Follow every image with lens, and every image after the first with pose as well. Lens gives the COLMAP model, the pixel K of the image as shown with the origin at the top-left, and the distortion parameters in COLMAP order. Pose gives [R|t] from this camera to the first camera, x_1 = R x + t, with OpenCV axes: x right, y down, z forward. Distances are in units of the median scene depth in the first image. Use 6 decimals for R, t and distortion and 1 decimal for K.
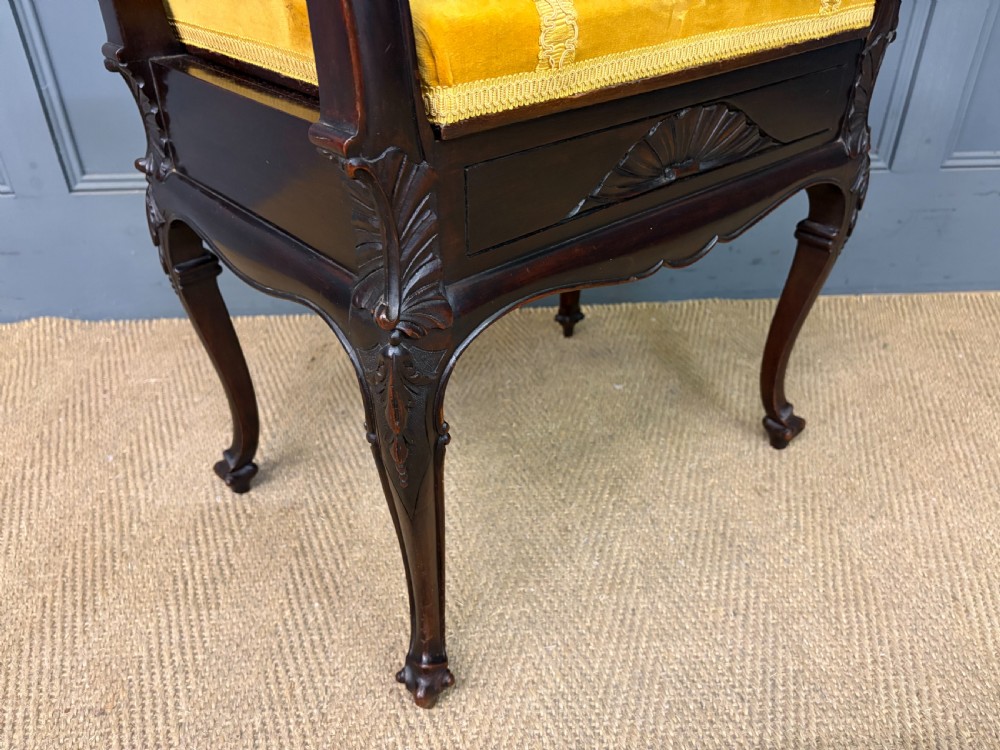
lens RADIAL K [[771.1, 0, 494.9], [0, 771.1, 382.3], [0, 0, 1]] dist [0.036839, -0.044028]
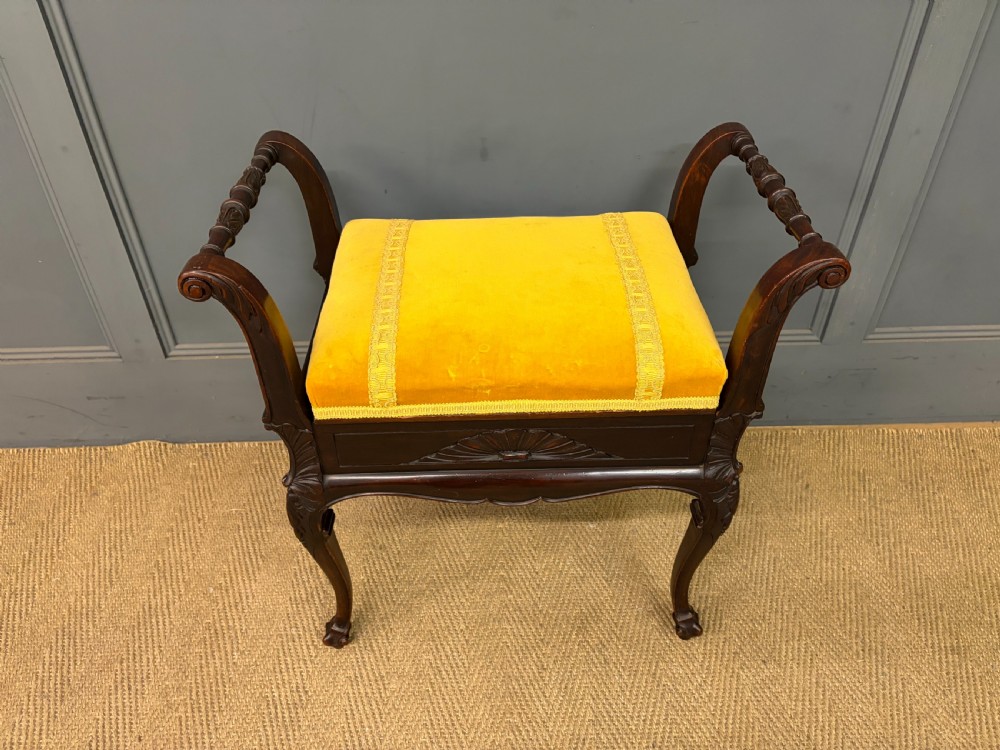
lens RADIAL K [[771.1, 0, 497.6], [0, 771.1, 382.3], [0, 0, 1]] dist [0.036839, -0.044028]
pose [[0.999629, 0.018184, -0.020261, 0.029853], [-0.015959, 0.994340, 0.105041, -0.467362], [0.022056, -0.104679, 0.994261, -0.339456]]
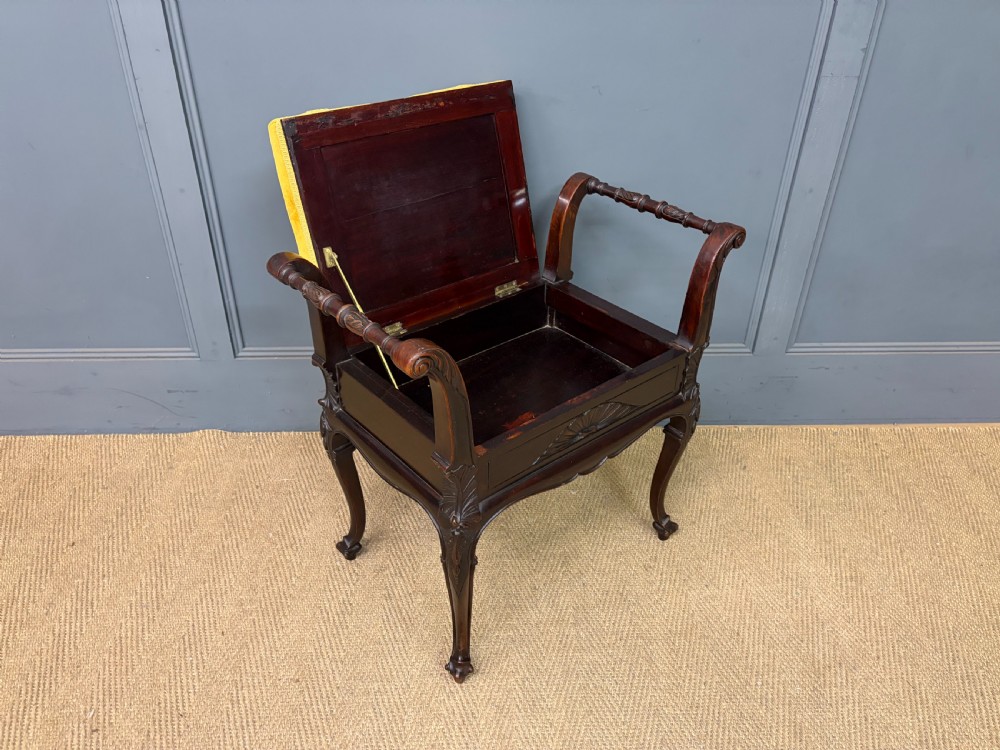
lens RADIAL K [[771.1, 0, 496.1], [0, 771.1, 376.3], [0, 0, 1]] dist [0.036839, -0.044028]
pose [[0.999579, 0.029028, 0.000218, -0.012615], [-0.029027, 0.999570, -0.004141, -0.291167], [-0.000338, 0.004133, 0.999991, -0.797507]]
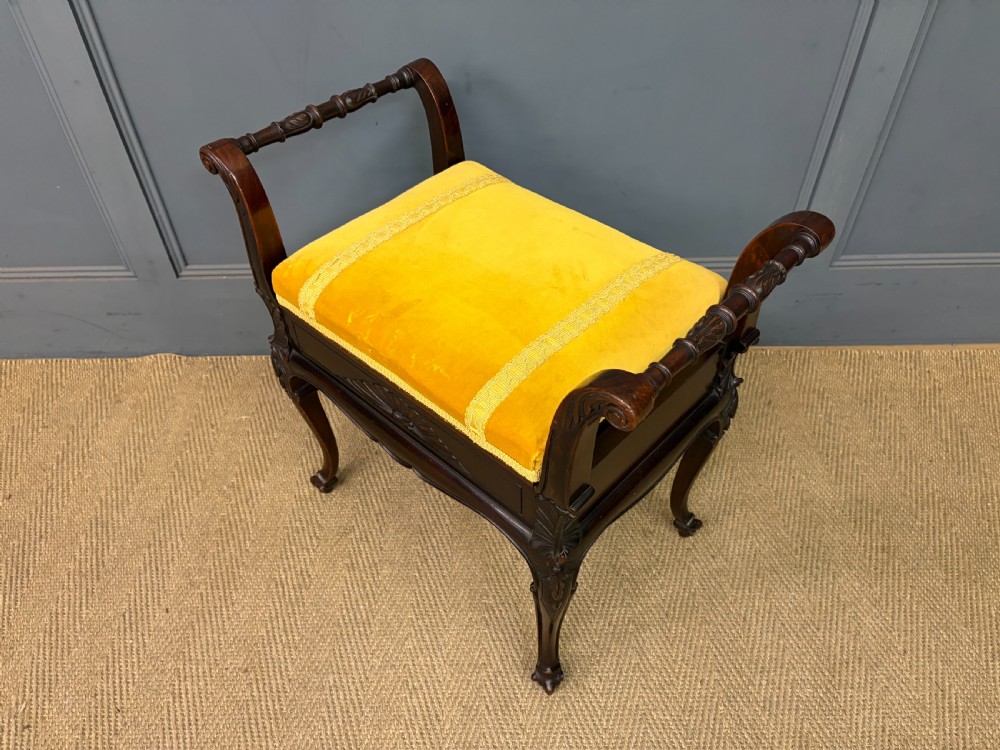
lens RADIAL K [[771.1, 0, 493.9], [0, 771.1, 378.9], [0, 0, 1]] dist [0.036839, -0.044028]
pose [[0.998775, 0.032405, -0.037404, 0.093596], [-0.023651, 0.976456, 0.214418, -0.507997], [0.043471, -0.213270, 0.976026, -0.473507]]
